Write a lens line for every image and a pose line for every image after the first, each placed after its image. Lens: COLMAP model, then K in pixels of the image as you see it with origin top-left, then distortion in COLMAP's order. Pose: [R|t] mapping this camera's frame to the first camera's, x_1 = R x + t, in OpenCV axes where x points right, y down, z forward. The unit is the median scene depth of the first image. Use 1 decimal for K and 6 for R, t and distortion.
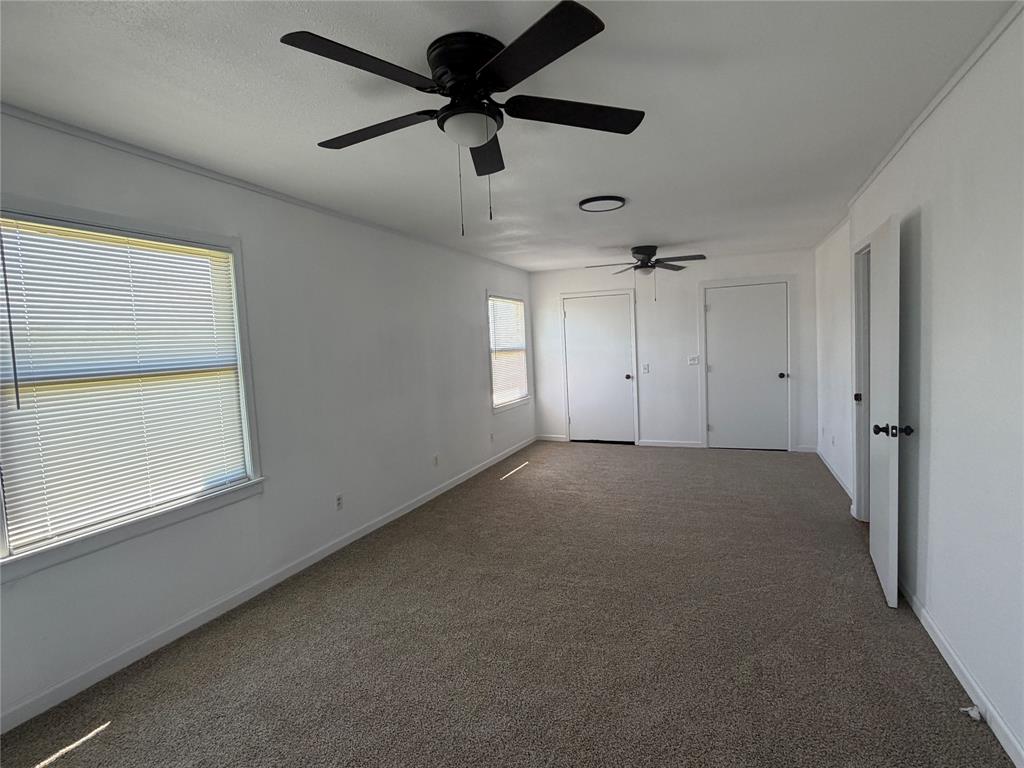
lens RADIAL K [[510.3, 0, 512.4], [0, 510.3, 380.2], [0, 0, 1]] dist [0.002940, -0.001177]
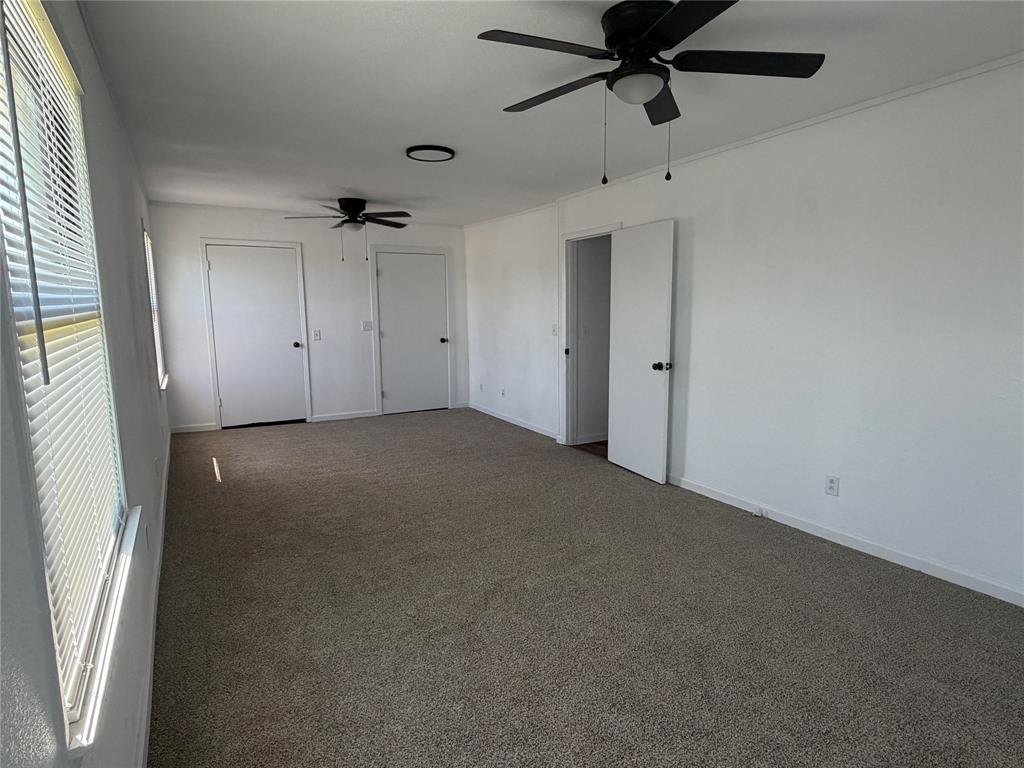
lens RADIAL K [[568.5, 0, 505.3], [0, 568.5, 390.6], [0, 0, 1]] dist [-0.001788, 0.001630]
pose [[0.627184, -0.080155, 0.774736, -0.723387], [0.033944, 0.996558, 0.075626, 0.022969], [-0.778131, -0.021133, 0.627746, 0.273988]]
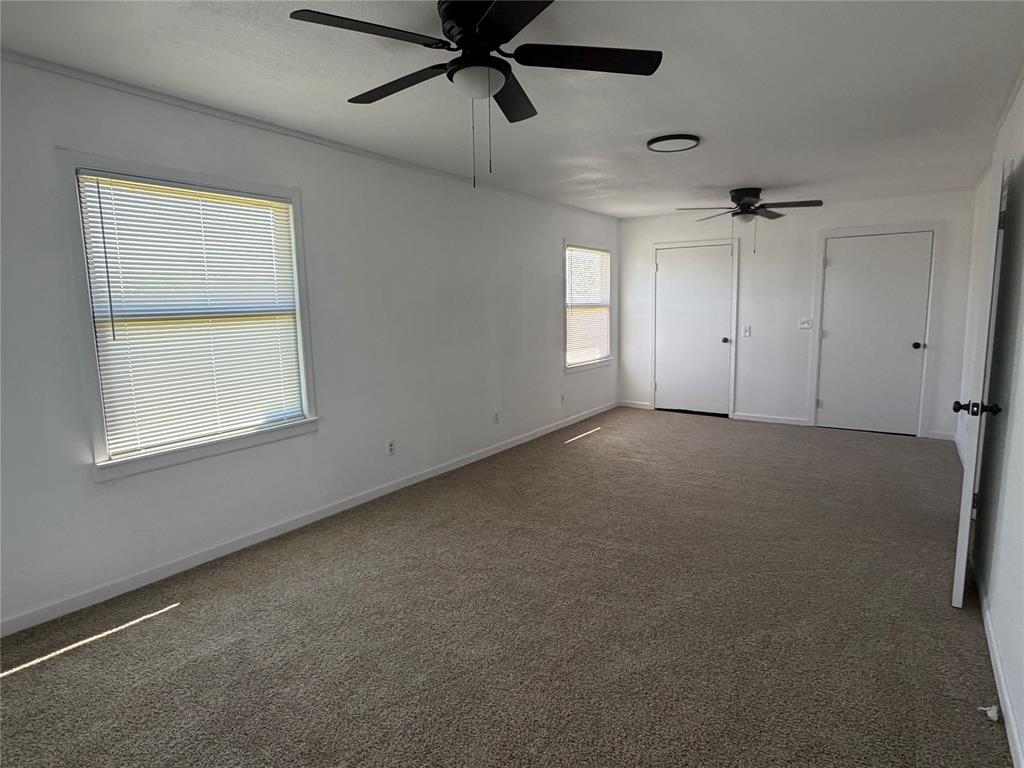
lens RADIAL K [[568.5, 0, 507.6], [0, 568.5, 381.8], [0, 0, 1]] dist [-0.001788, 0.001630]
pose [[0.978537, 0.054392, -0.198763, 0.138394], [-0.039698, 0.996226, 0.077182, 0.009384], [0.202211, -0.067635, 0.977004, -0.080995]]
